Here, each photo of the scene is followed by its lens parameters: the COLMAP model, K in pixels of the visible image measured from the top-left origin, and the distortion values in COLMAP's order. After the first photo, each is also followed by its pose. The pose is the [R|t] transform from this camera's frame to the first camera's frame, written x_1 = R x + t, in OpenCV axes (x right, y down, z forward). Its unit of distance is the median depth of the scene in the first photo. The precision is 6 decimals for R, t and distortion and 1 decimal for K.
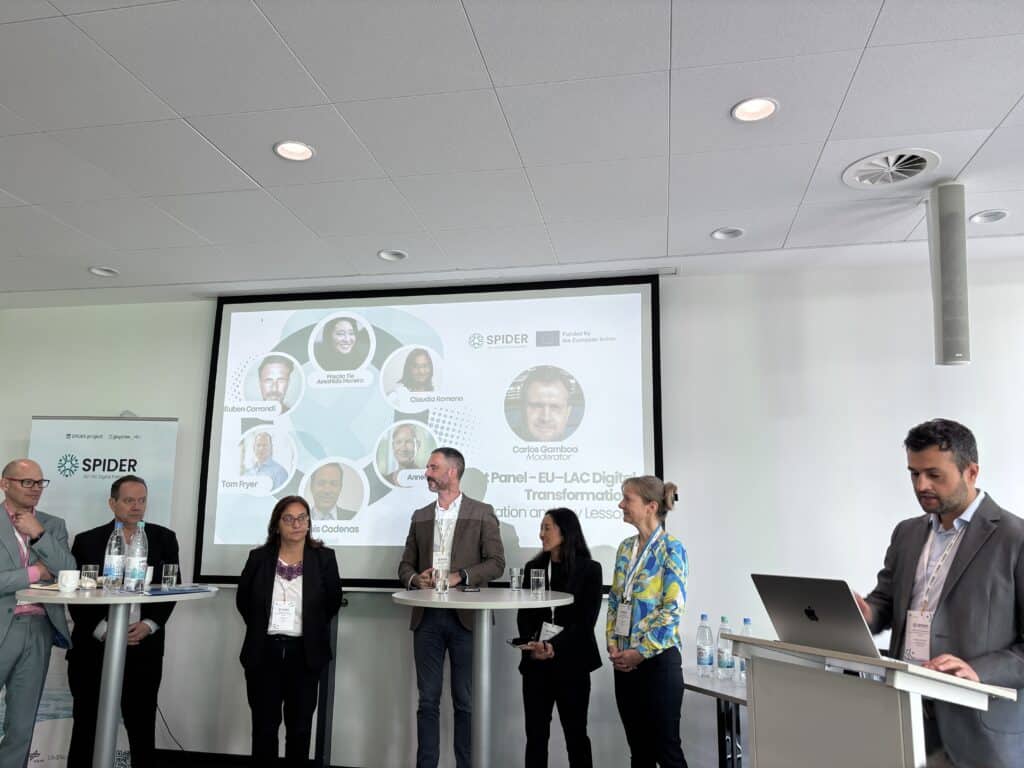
lens RADIAL K [[766.8, 0, 512.0], [0, 766.8, 384.0], [0, 0, 1]] dist [0.008963, -0.007731]
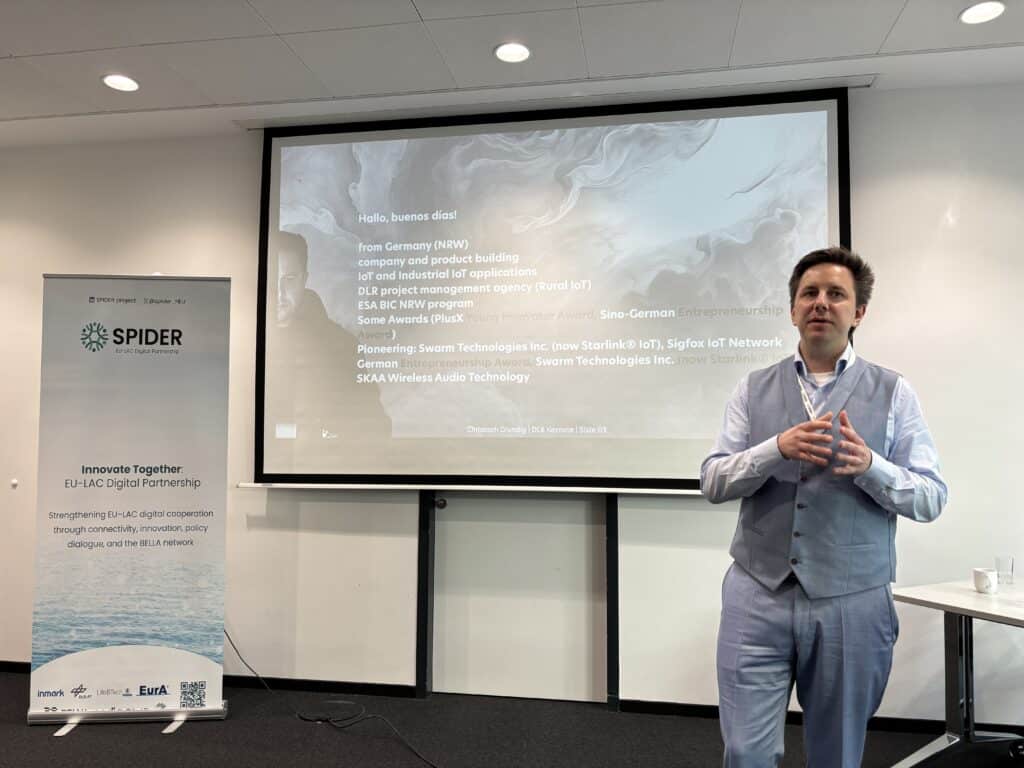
lens RADIAL K [[766.8, 0, 512.0], [0, 766.8, 384.0], [0, 0, 1]] dist [0.008963, -0.007731]
pose [[0.999522, -0.008062, 0.029833, -0.174718], [0.004582, 0.993365, 0.114911, 0.065127], [-0.030562, -0.114720, 0.992928, 0.202166]]
